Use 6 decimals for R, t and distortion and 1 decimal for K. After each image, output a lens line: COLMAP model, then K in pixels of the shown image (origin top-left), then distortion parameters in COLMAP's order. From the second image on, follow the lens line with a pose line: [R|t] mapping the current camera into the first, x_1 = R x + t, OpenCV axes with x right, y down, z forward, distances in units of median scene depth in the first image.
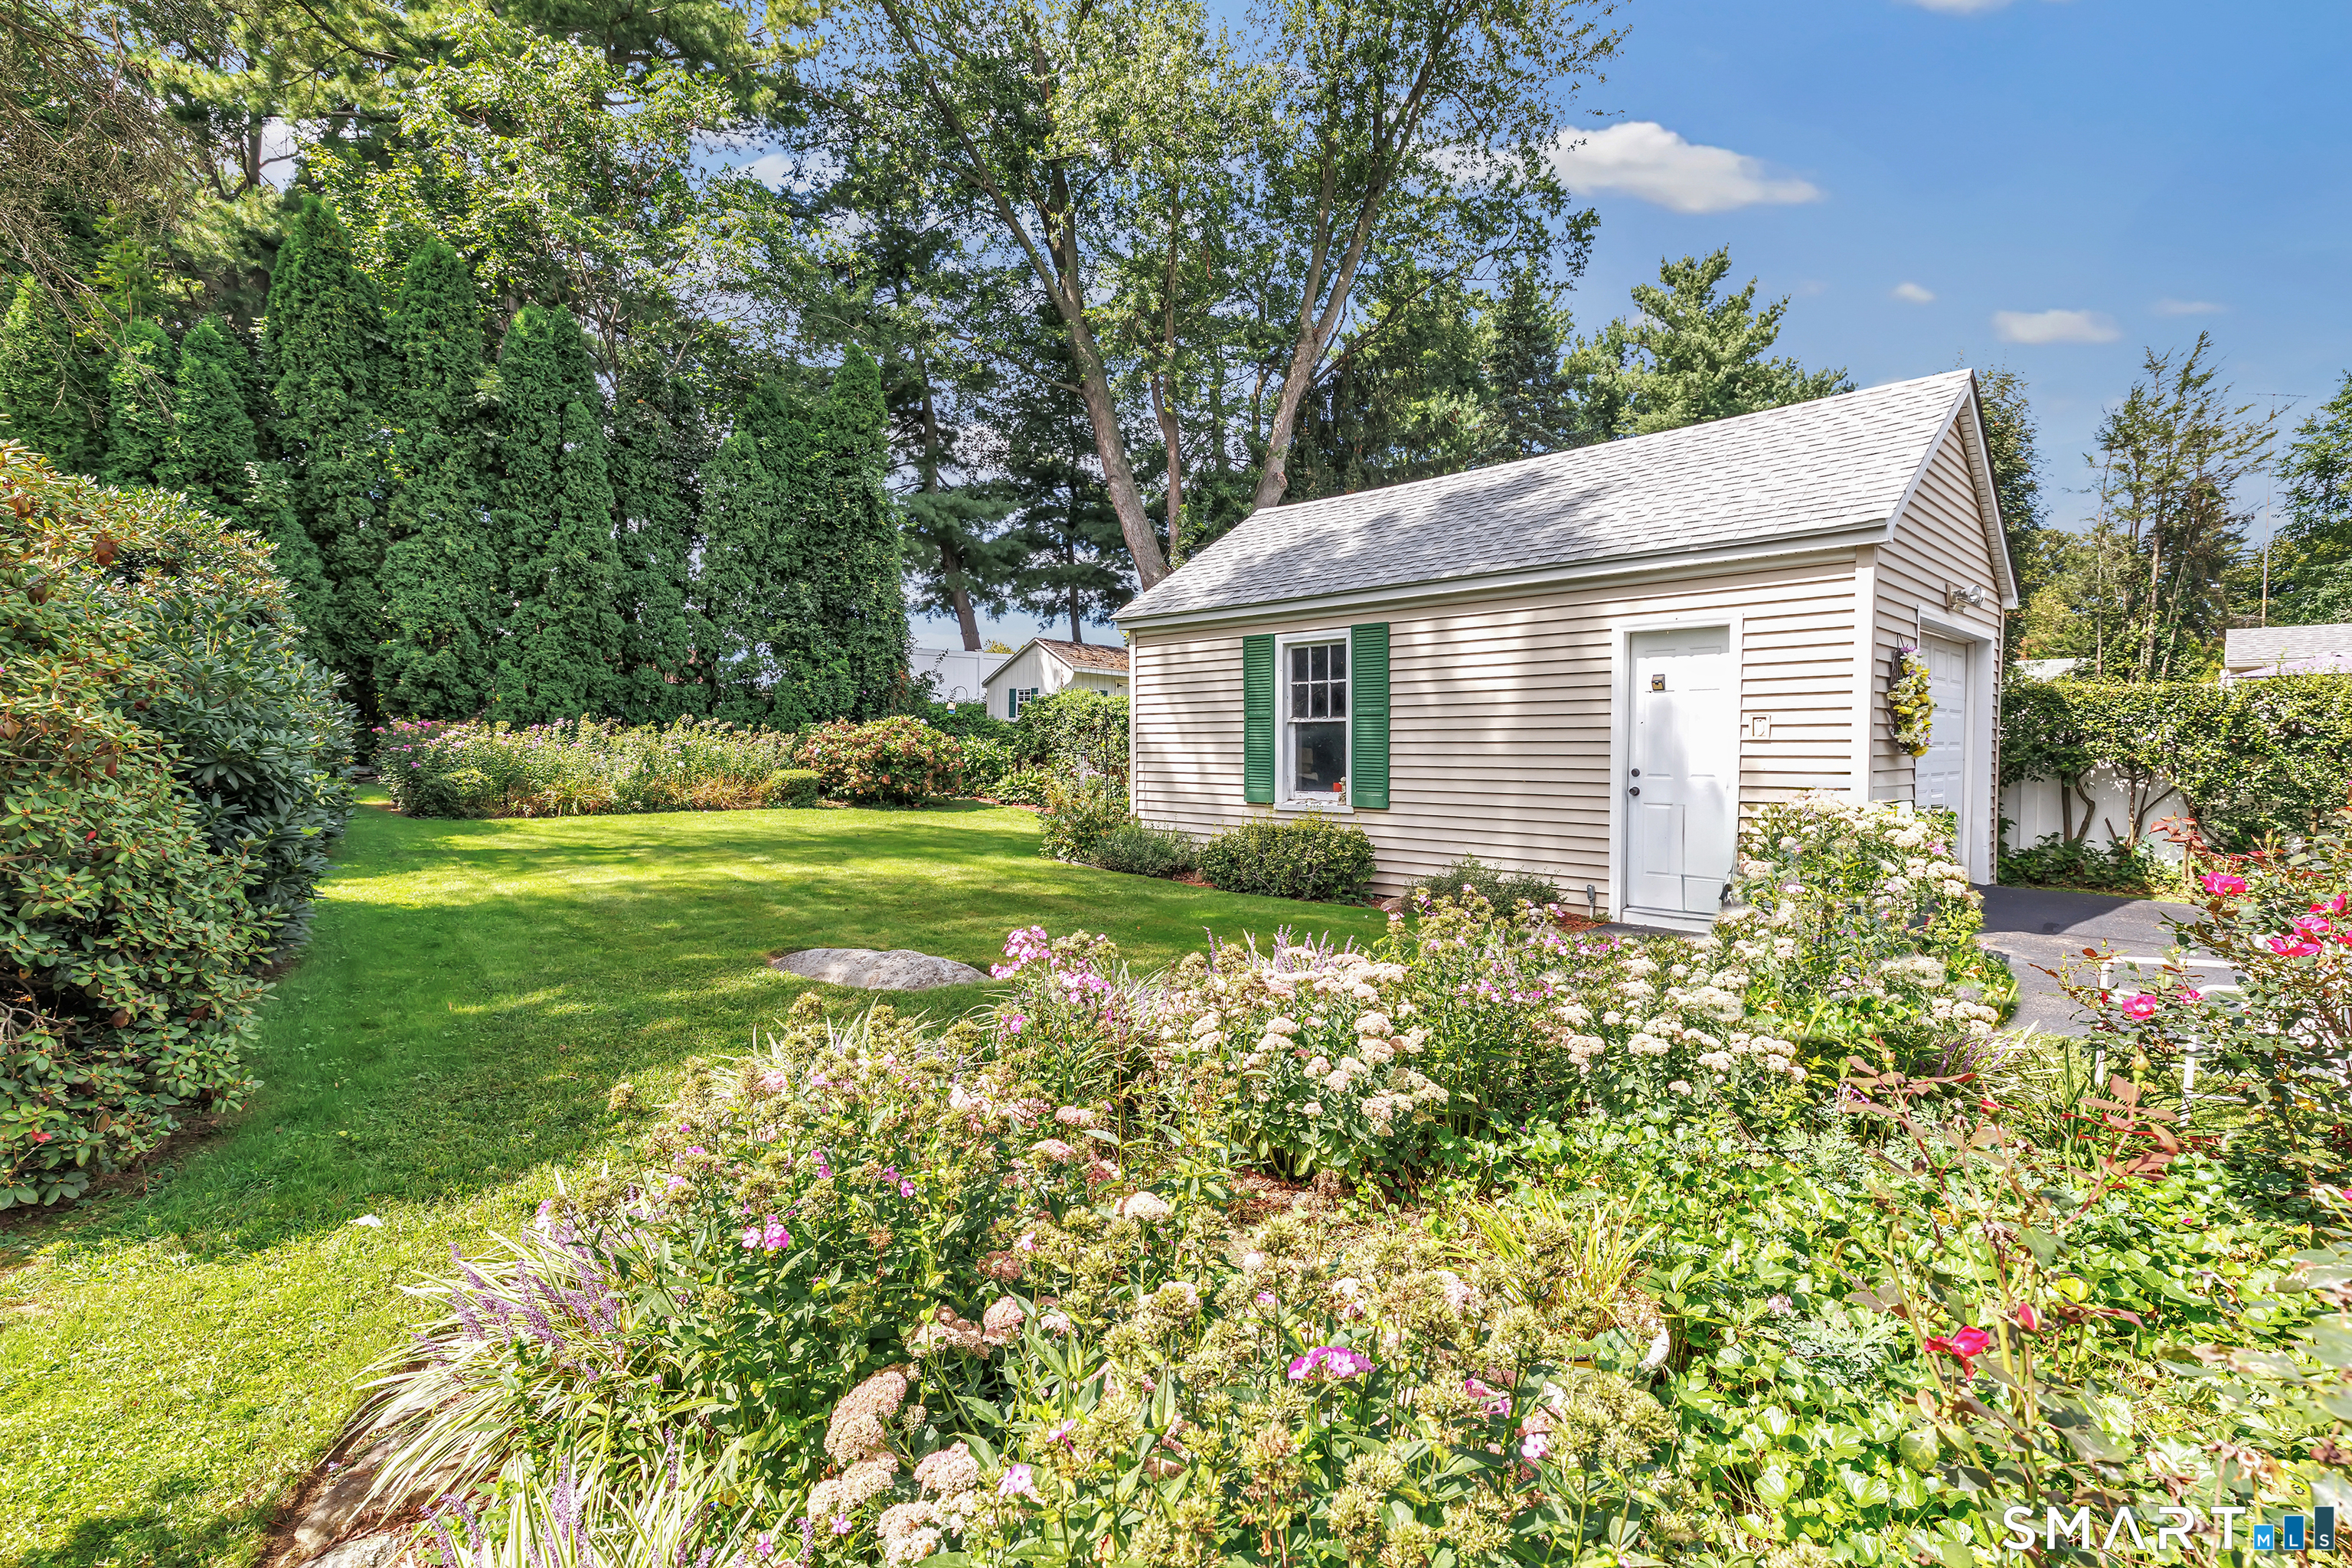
lens RADIAL K [[1069.5, 0, 1181.1], [0, 1069.5, 771.1], [0, 0, 1]] dist [0.001439, -0.000046]
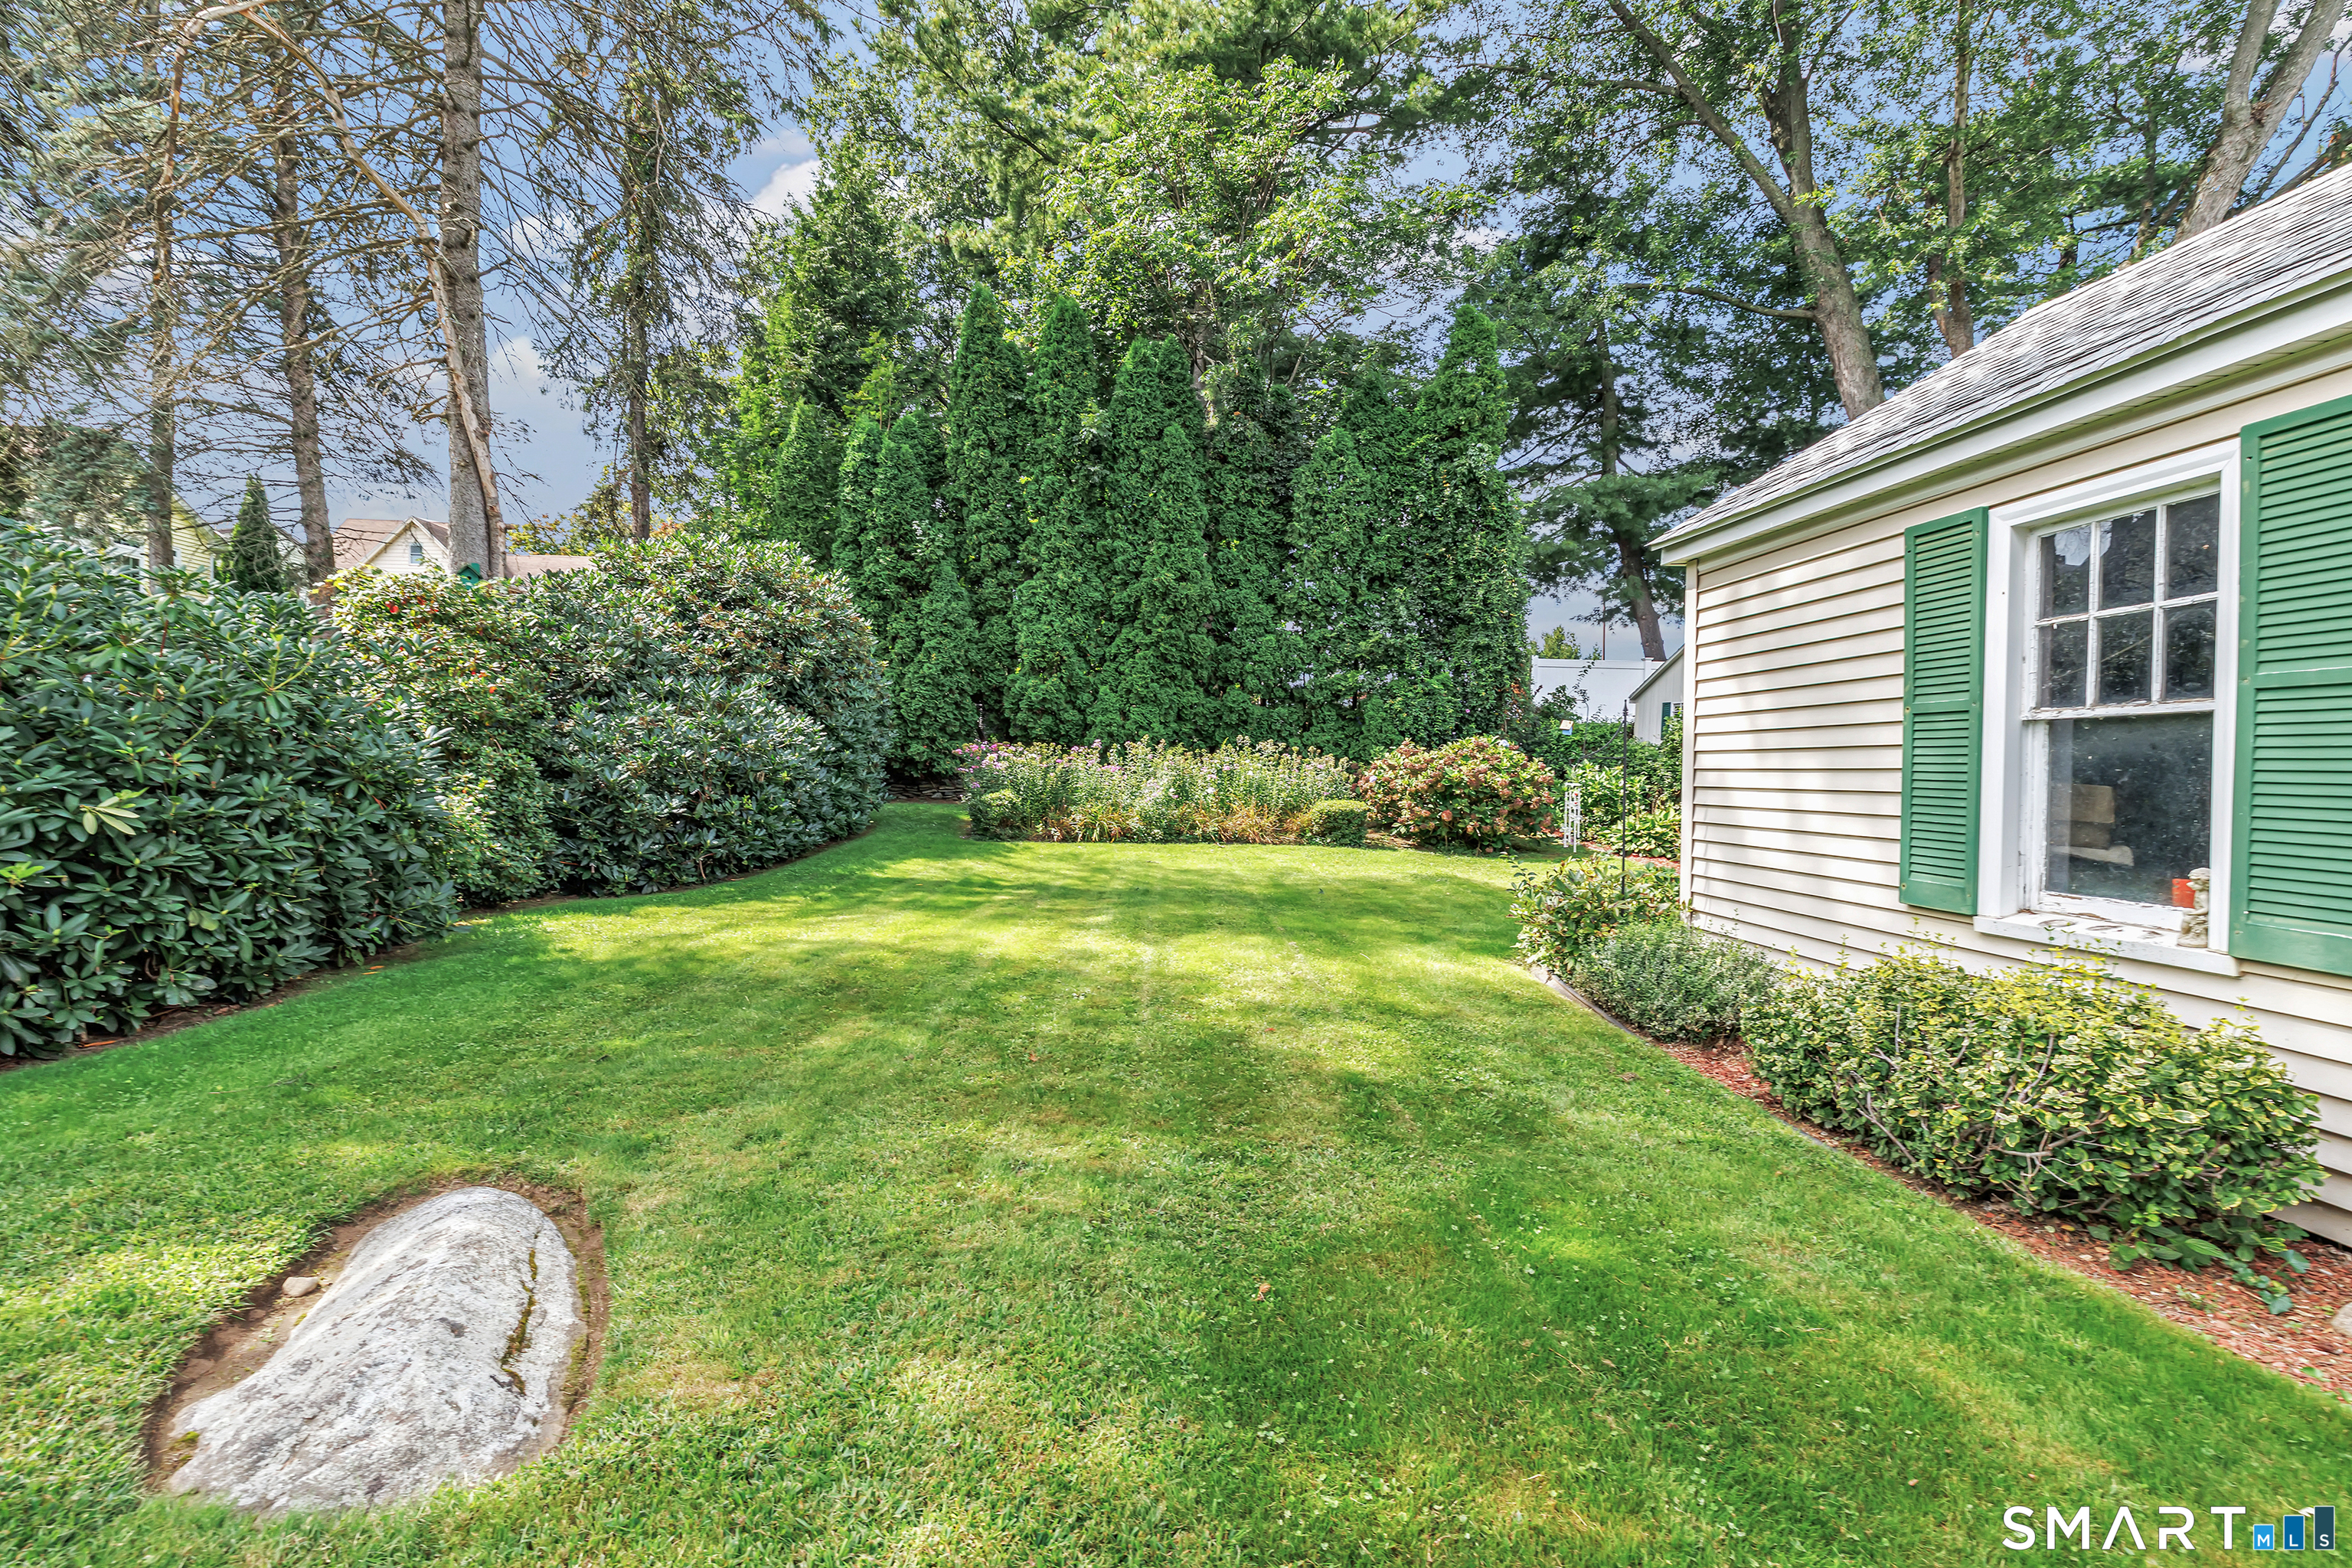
lens RADIAL K [[1033.0, 0, 1175.0], [0, 1033.0, 786.8], [0, 0, 1]] dist [-0.001206, 0.000081]
pose [[0.772036, 0.020863, -0.635236, 0.058147], [-0.029327, 0.999566, -0.002814, -0.005662], [0.634901, 0.020802, 0.772313, 0.285963]]
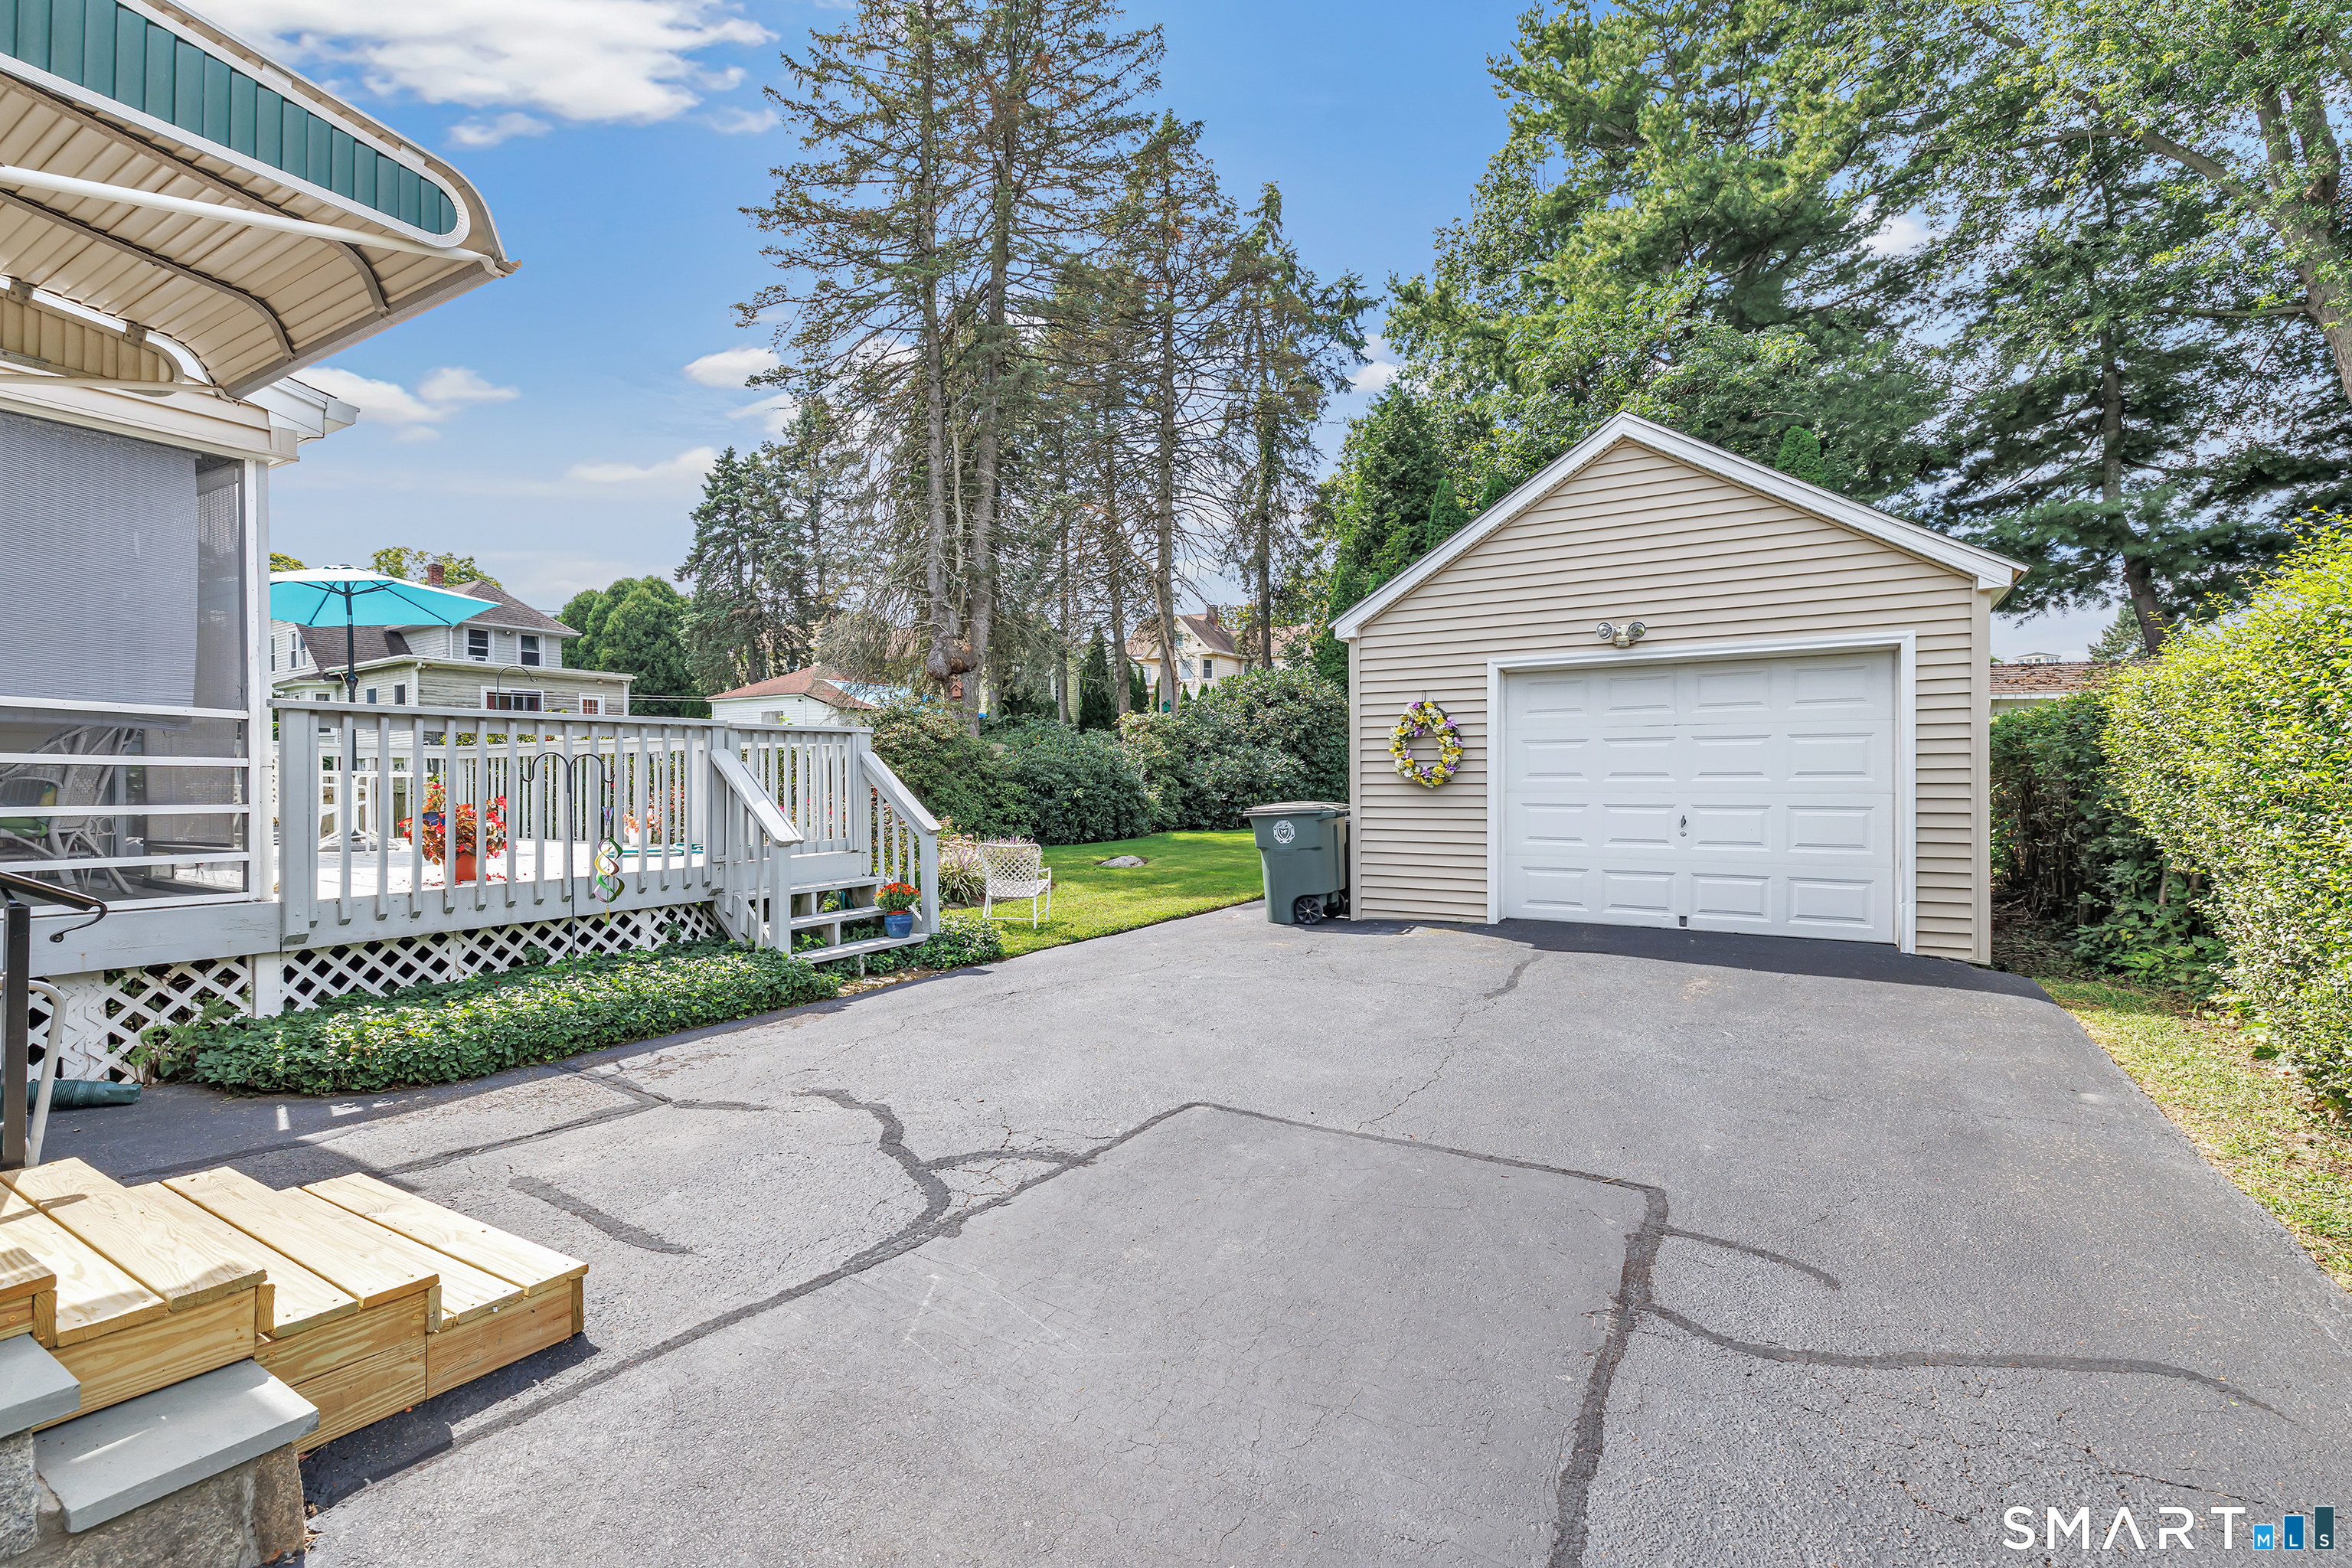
lens RADIAL K [[1012.7, 0, 1223.5], [0, 1012.7, 775.1], [0, 0, 1]] dist [-0.000790, 0.000013]
pose [[0.273508, -0.004264, -0.961860, 0.719278], [-0.024945, 0.999622, -0.011525, -0.003635], [0.961546, 0.027145, 0.273298, 0.179581]]
